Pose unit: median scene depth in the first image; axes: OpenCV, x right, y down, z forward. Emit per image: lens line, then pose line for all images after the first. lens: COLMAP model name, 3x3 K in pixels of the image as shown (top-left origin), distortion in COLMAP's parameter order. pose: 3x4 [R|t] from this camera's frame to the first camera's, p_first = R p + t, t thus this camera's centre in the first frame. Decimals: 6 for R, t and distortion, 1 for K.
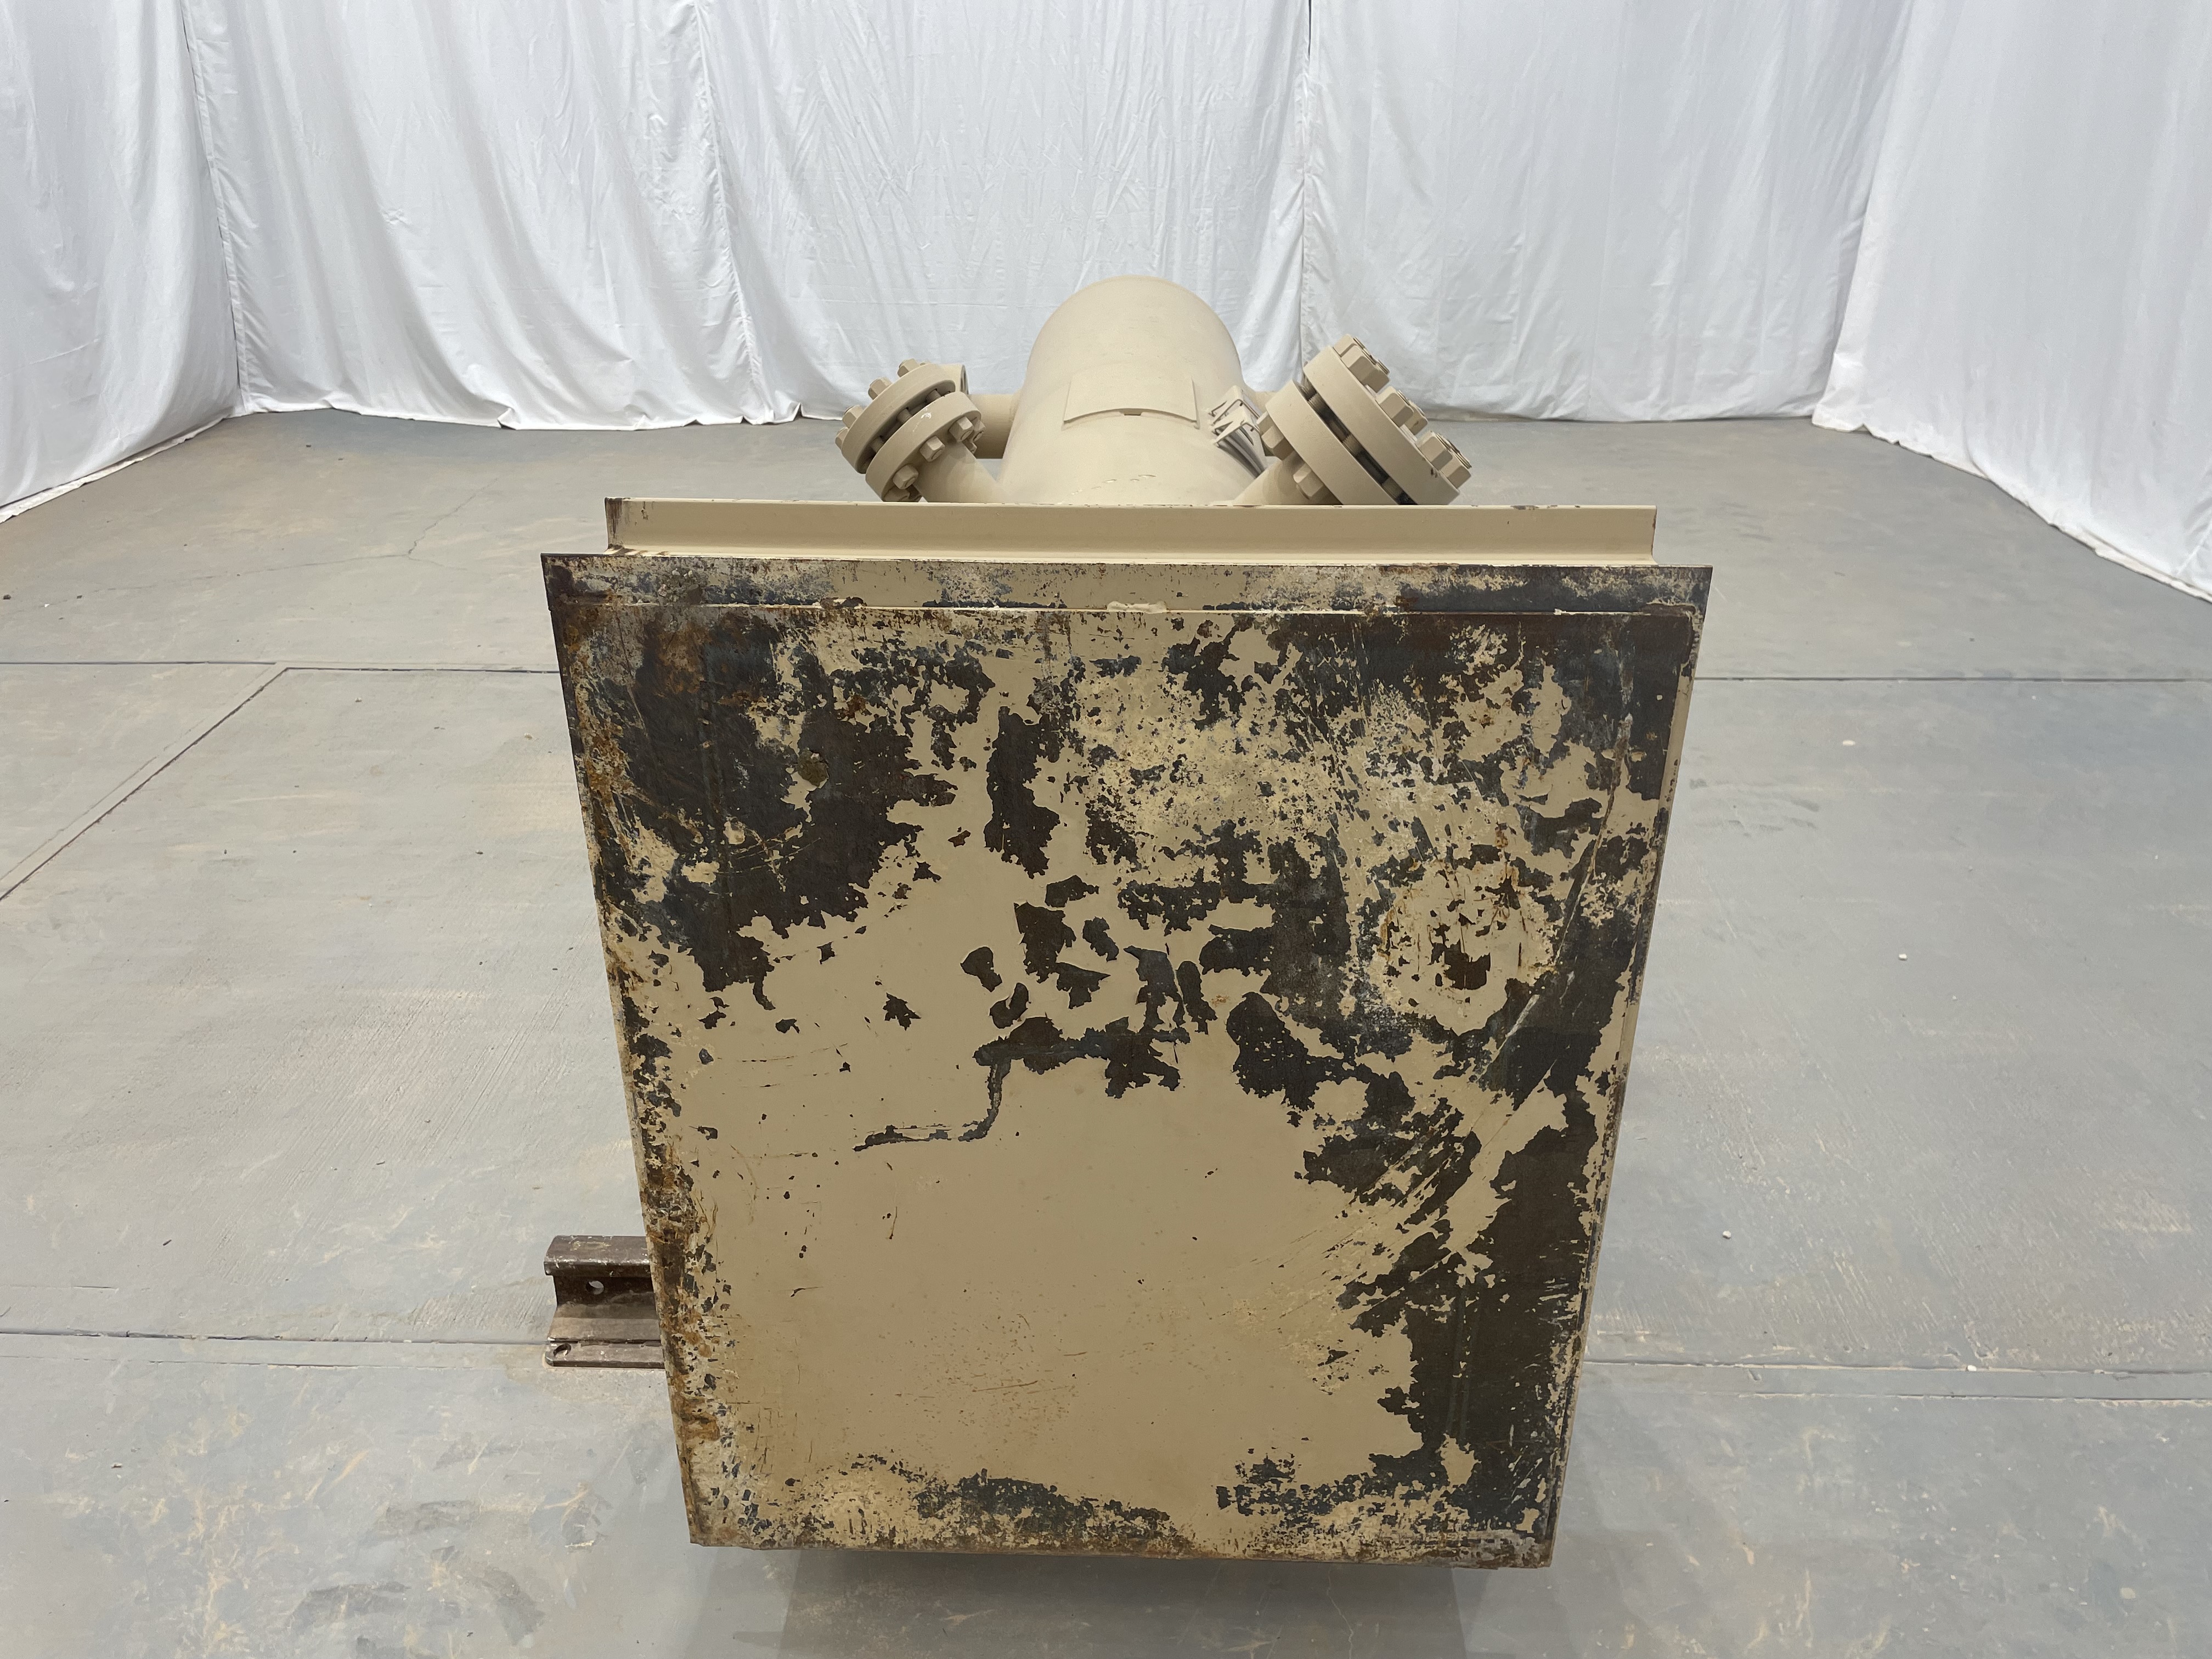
lens RADIAL K [[1664.6, 0, 1099.3], [0, 1664.6, 840.1], [0, 0, 1]] dist [0.087671, -0.113066]
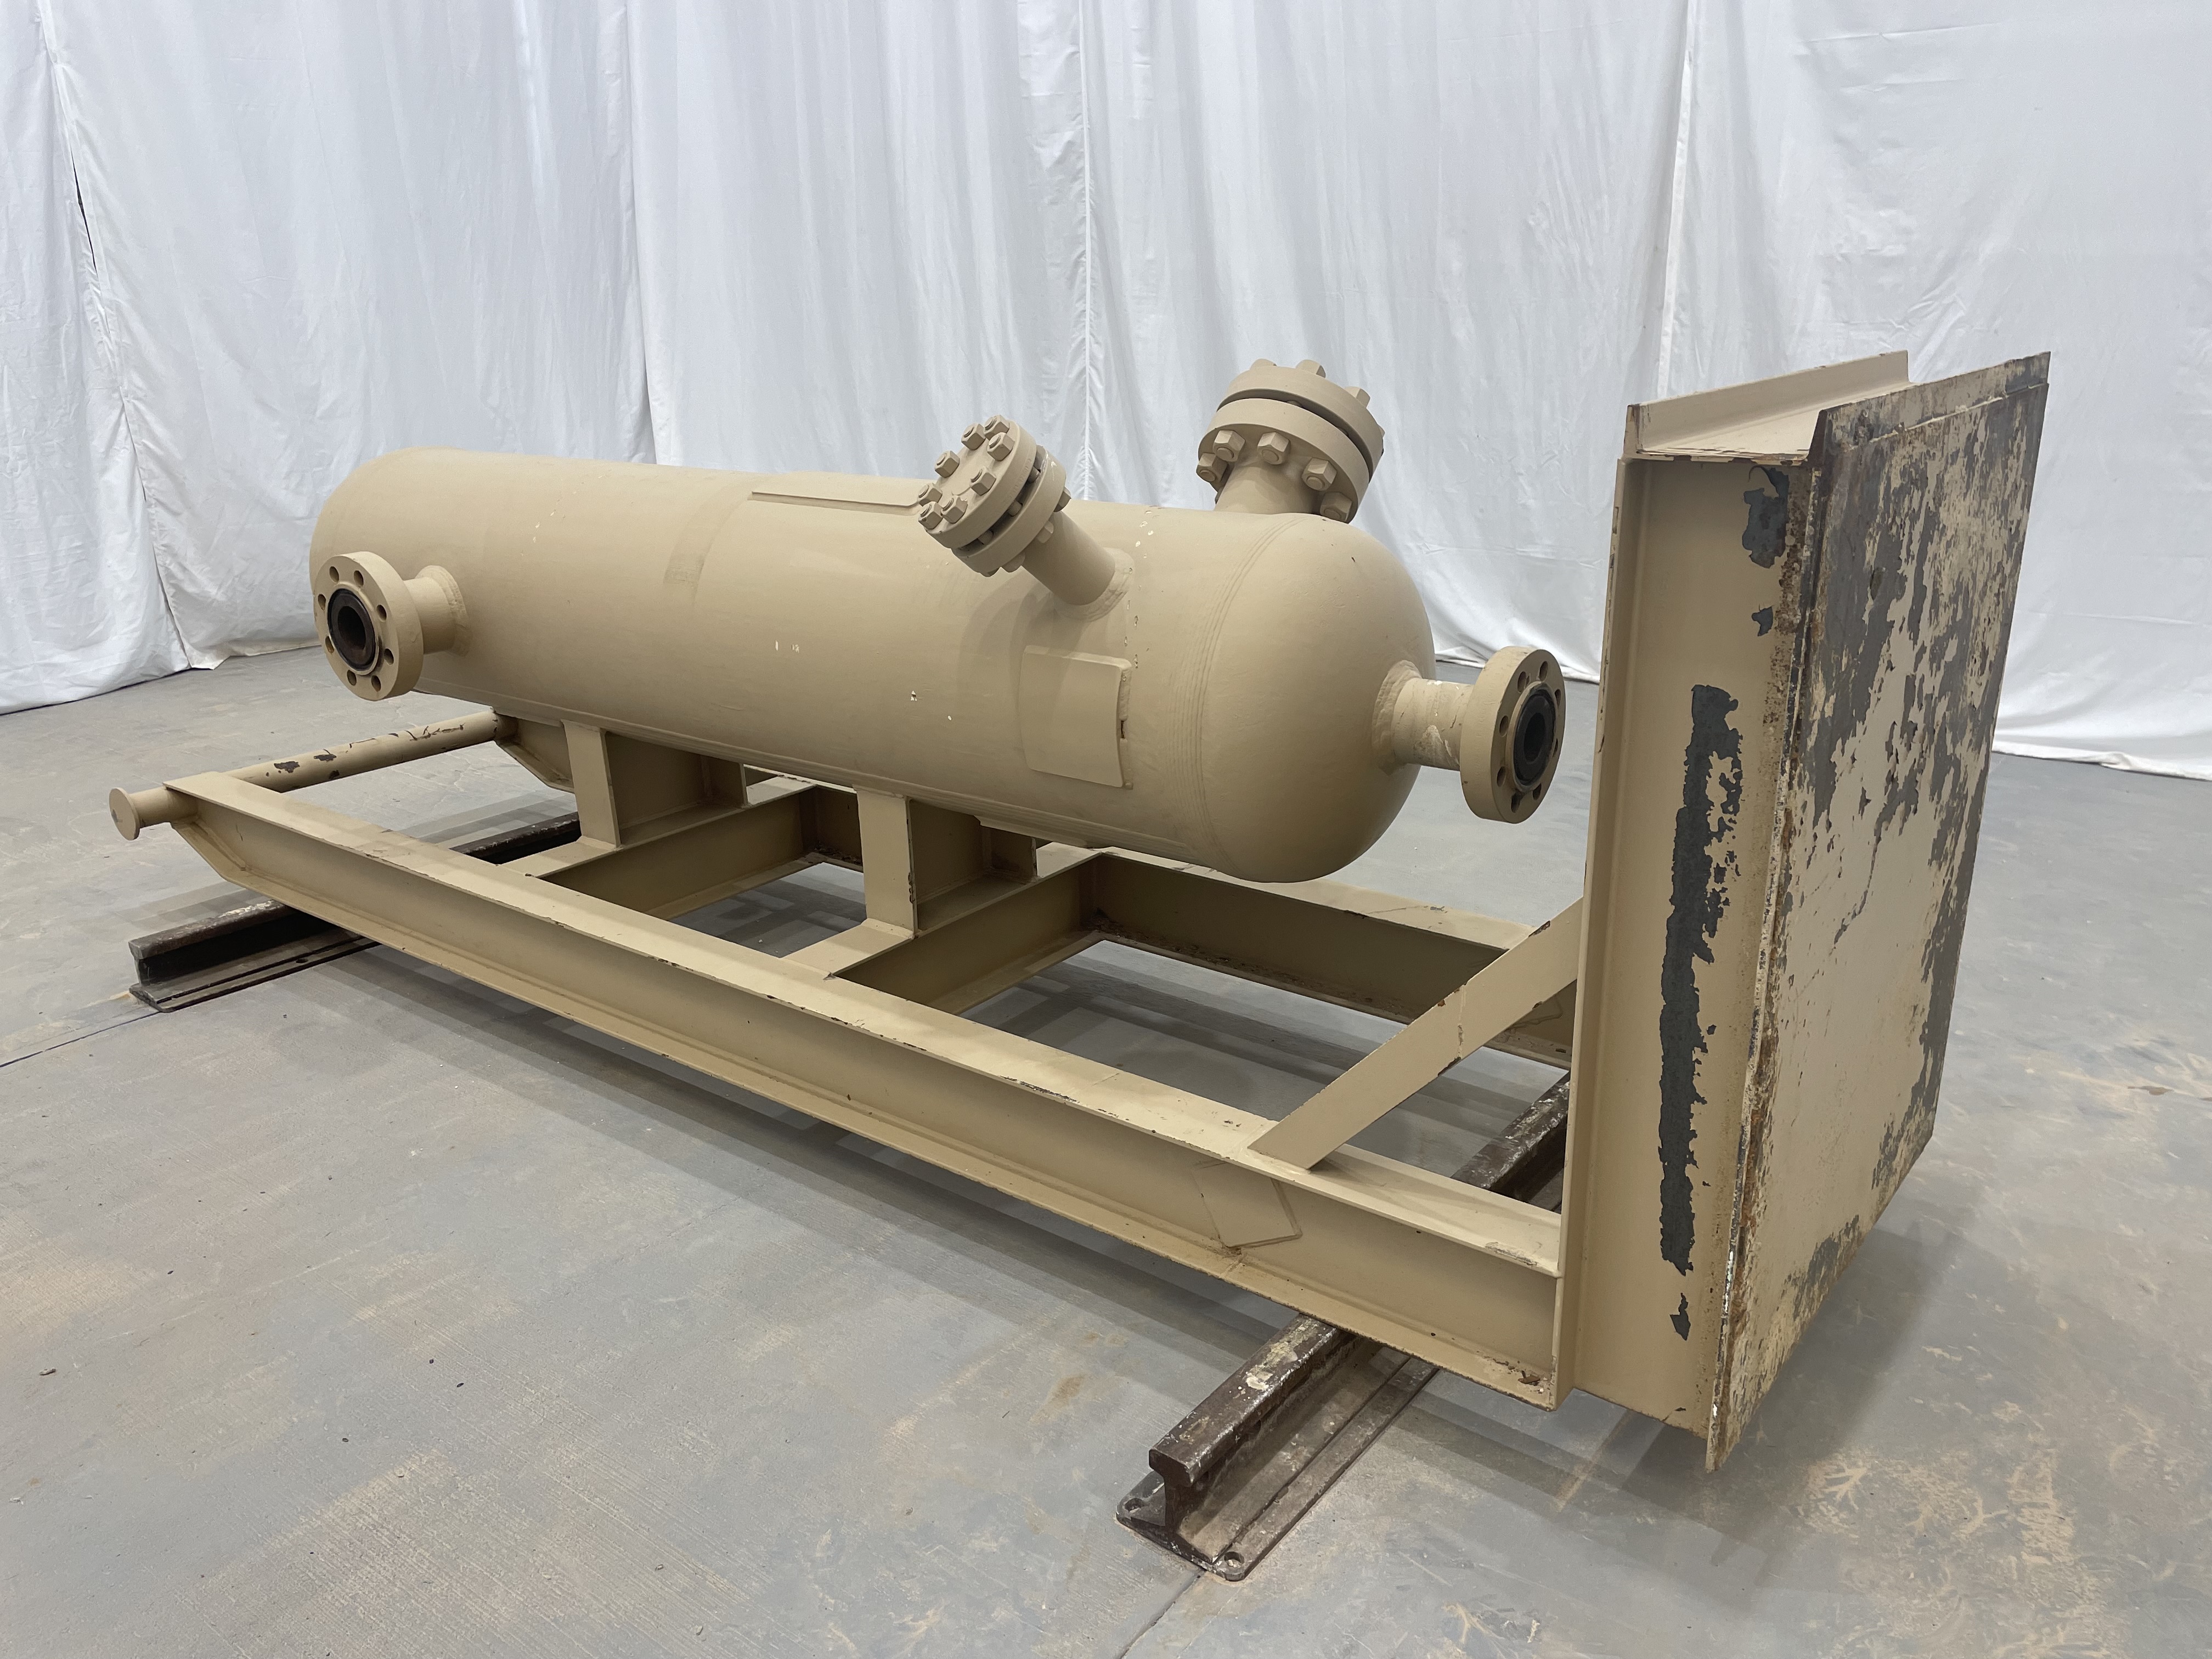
lens RADIAL K [[1664.6, 0, 1099.3], [0, 1664.6, 840.1], [0, 0, 1]] dist [0.087671, -0.113066]
pose [[0.588346, -0.271647, 0.761614, -0.302053], [0.381361, 0.923768, 0.034882, -0.026010], [-0.713030, 0.269927, 0.647091, 0.141665]]
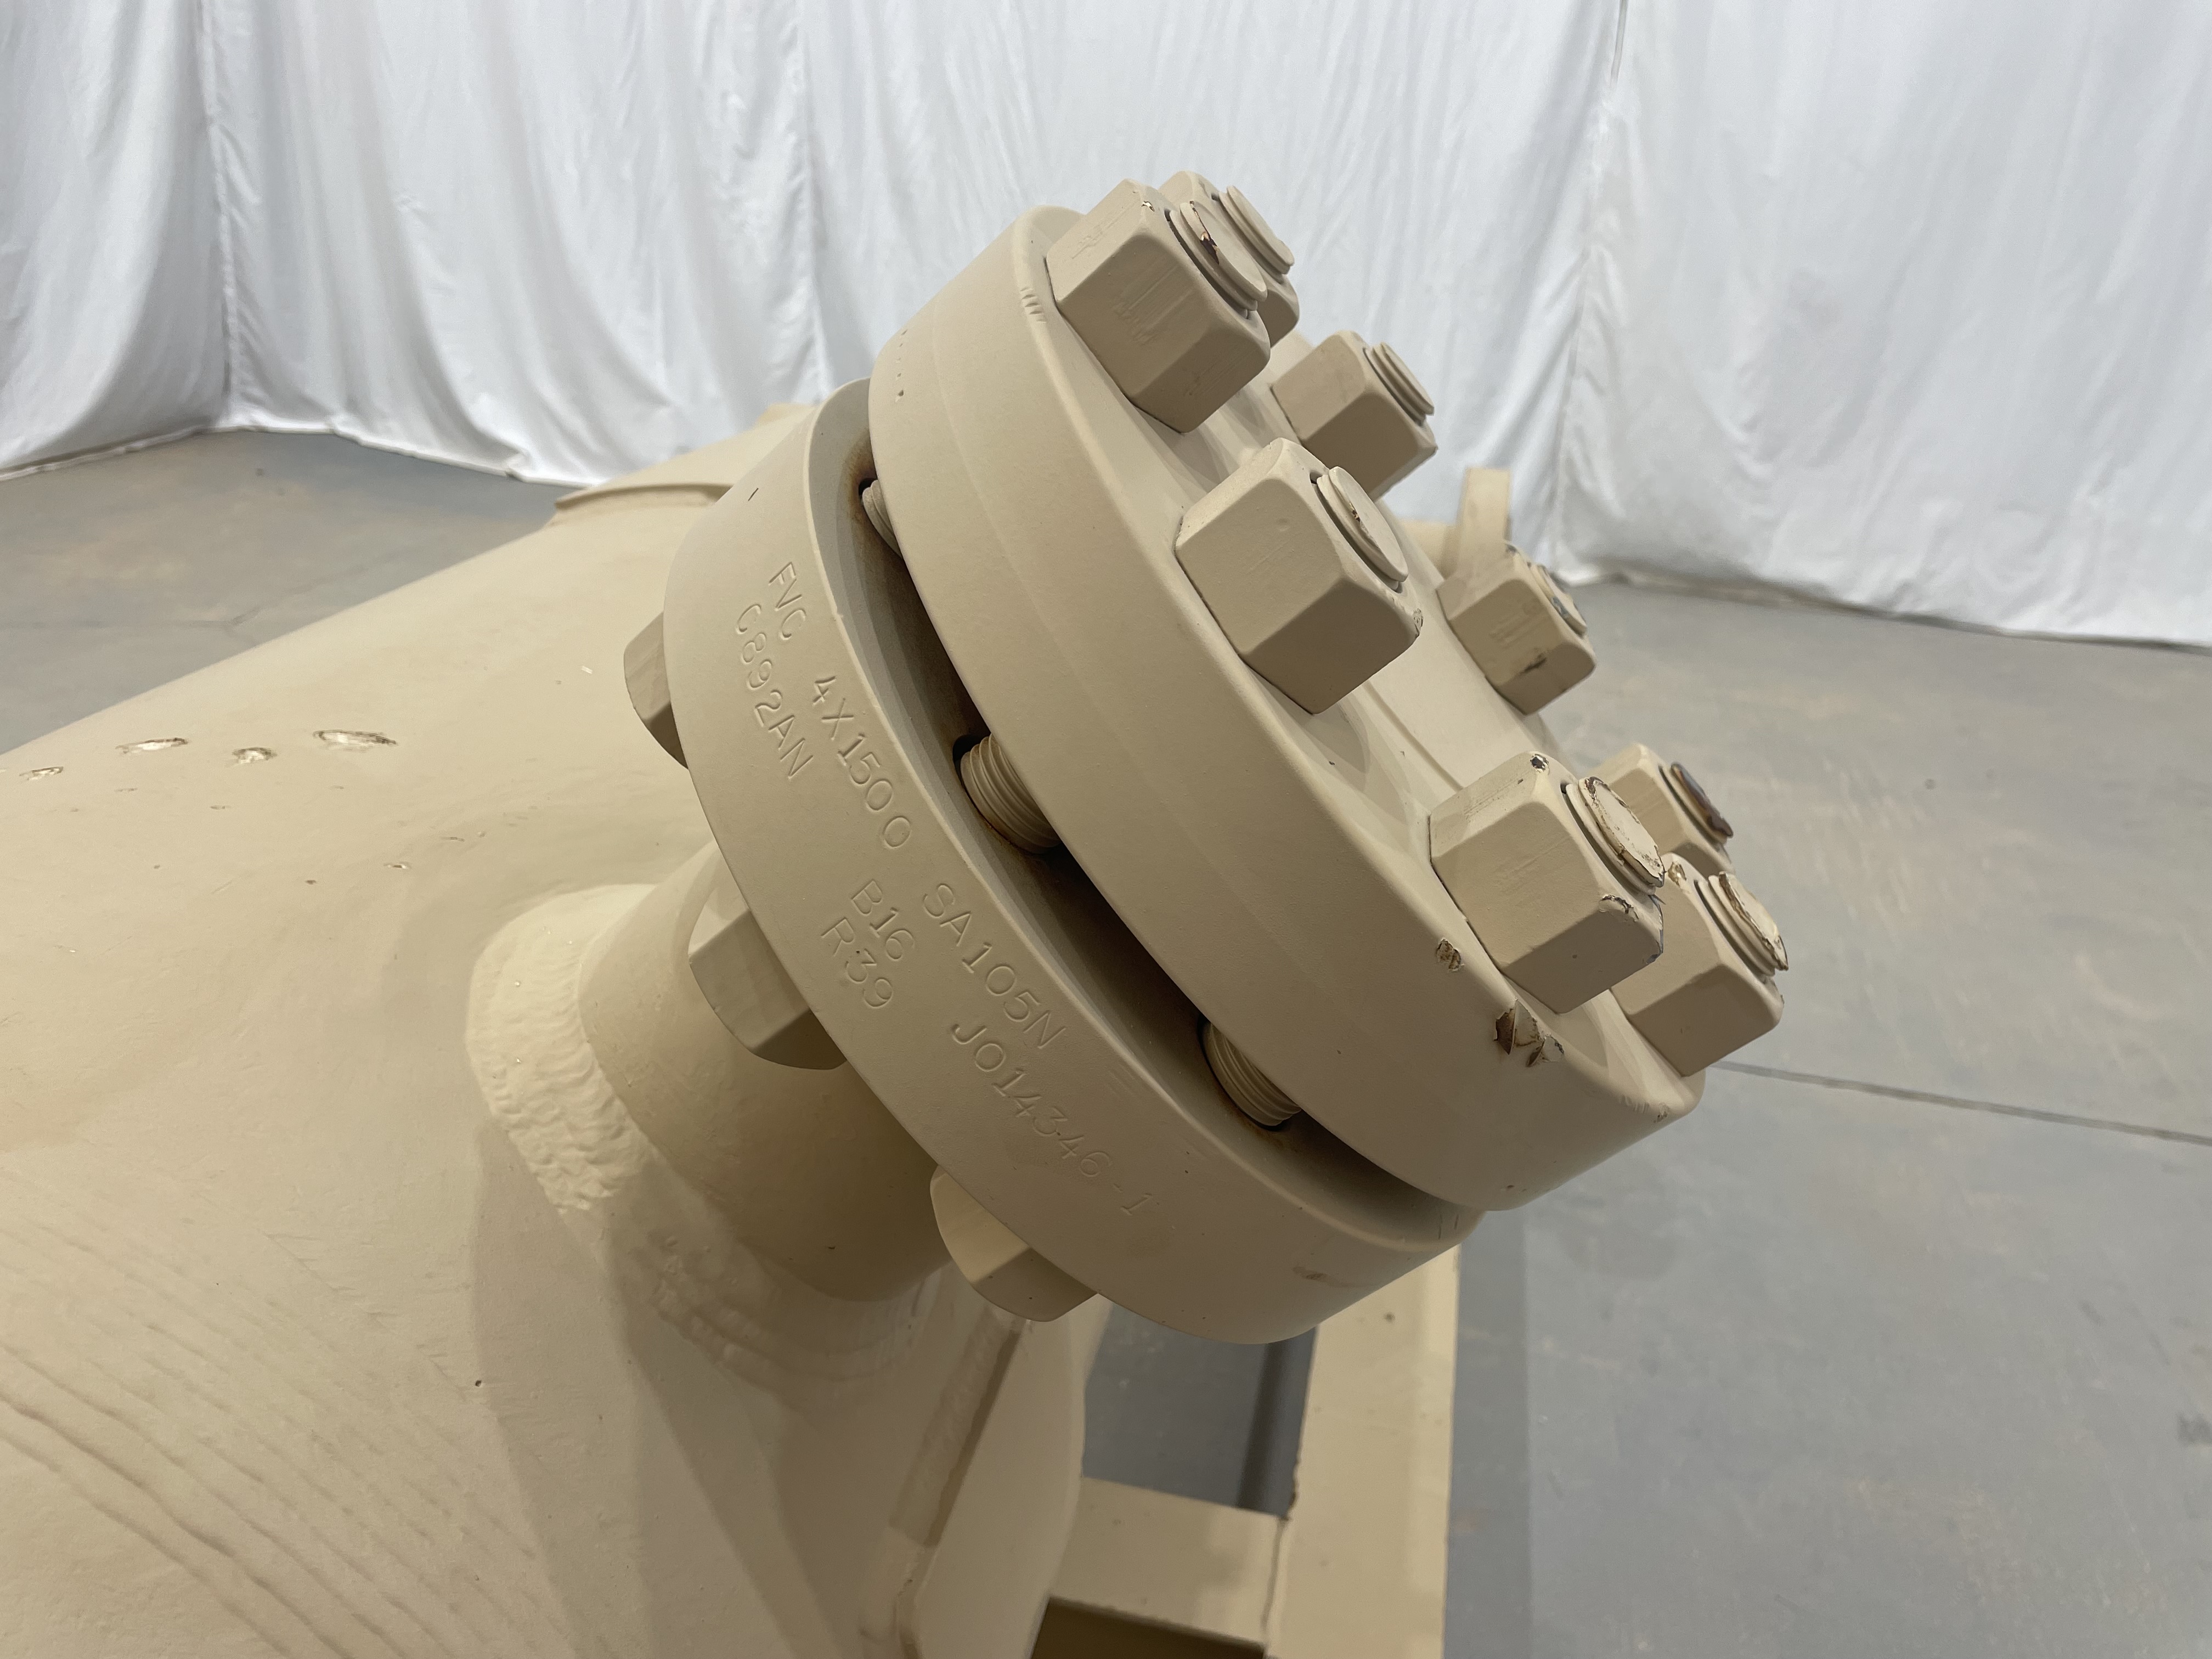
lens RADIAL K [[1672.2, 0, 1115.0], [0, 1672.2, 832.5], [0, 0, 1]] dist [0.086989, -0.110292]
pose [[0.983174, 0.130058, -0.128274, 0.048536], [-0.138536, 0.988568, -0.059513, -0.076706], [0.119068, 0.076282, 0.989952, 0.281039]]
